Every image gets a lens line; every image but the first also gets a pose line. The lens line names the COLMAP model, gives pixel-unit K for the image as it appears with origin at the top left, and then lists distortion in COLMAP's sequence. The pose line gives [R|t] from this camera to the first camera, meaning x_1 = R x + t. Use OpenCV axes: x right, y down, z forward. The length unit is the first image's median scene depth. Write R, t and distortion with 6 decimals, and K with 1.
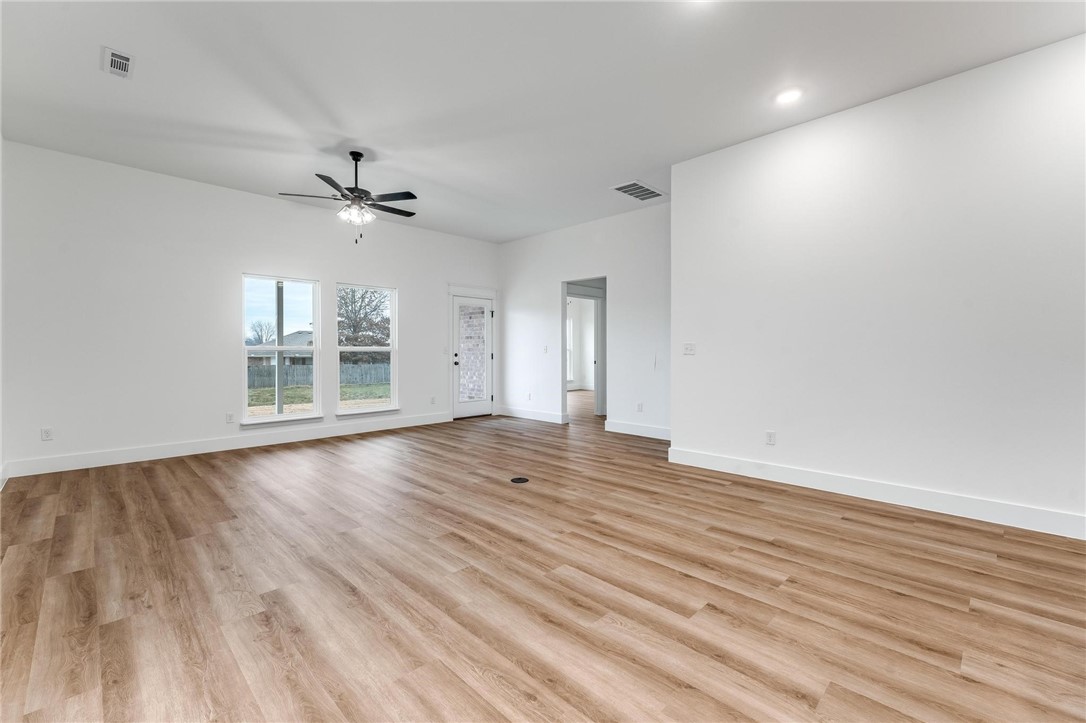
lens RADIAL K [[459.4, 0, 547.9], [0, 459.4, 354.7], [0, 0, 1]] dist [-0.000613, -0.000670]
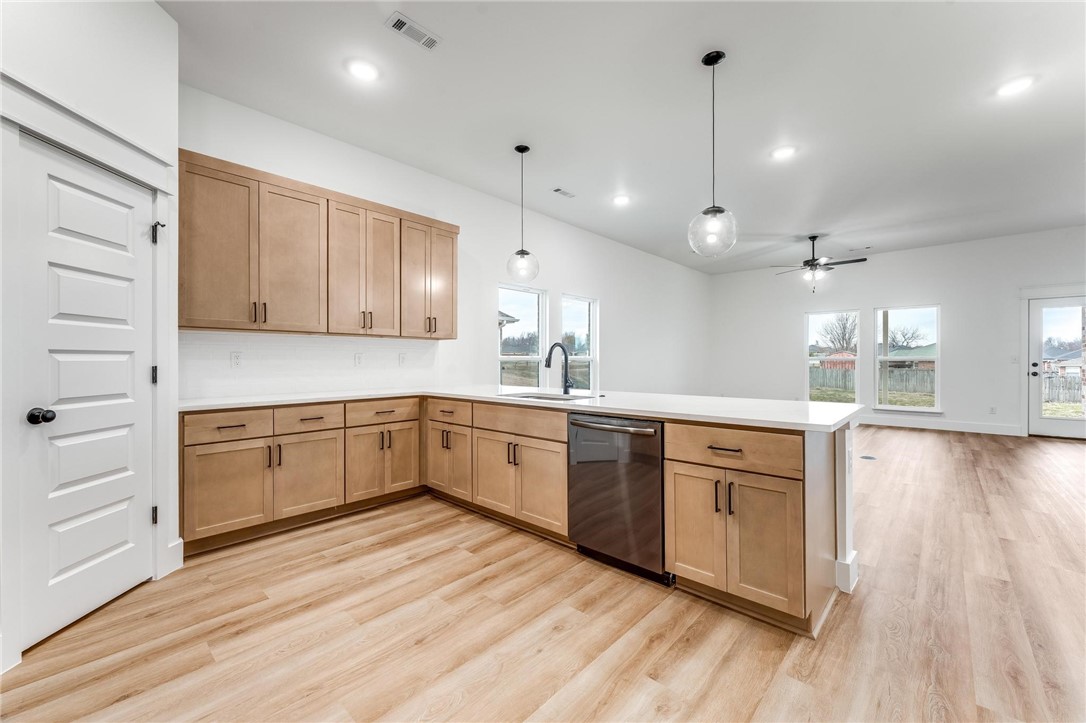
lens RADIAL K [[432.2, 0, 545.4], [0, 432.2, 360.6], [0, 0, 1]] dist [0.000893, -0.000183]
pose [[0.037901, 0.002585, -0.999278, 1.747770], [-0.007325, 0.999971, 0.002309, -0.005807], [0.999255, 0.007232, 0.037919, 0.025923]]
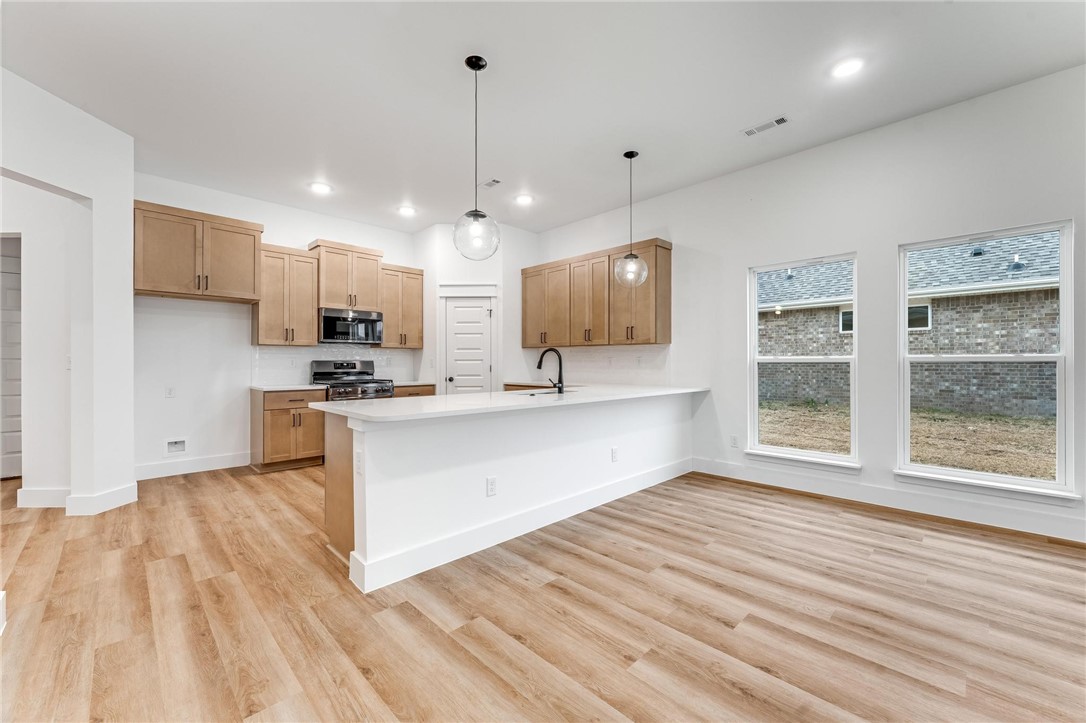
lens RADIAL K [[432.2, 0, 545.4], [0, 432.2, 360.6], [0, 0, 1]] dist [0.000893, -0.000183]
pose [[-0.999945, 0.004669, 0.009391, 0.568809], [0.004705, 0.999982, 0.003732, -0.016909], [-0.009373, 0.003776, -0.999949, 1.485172]]
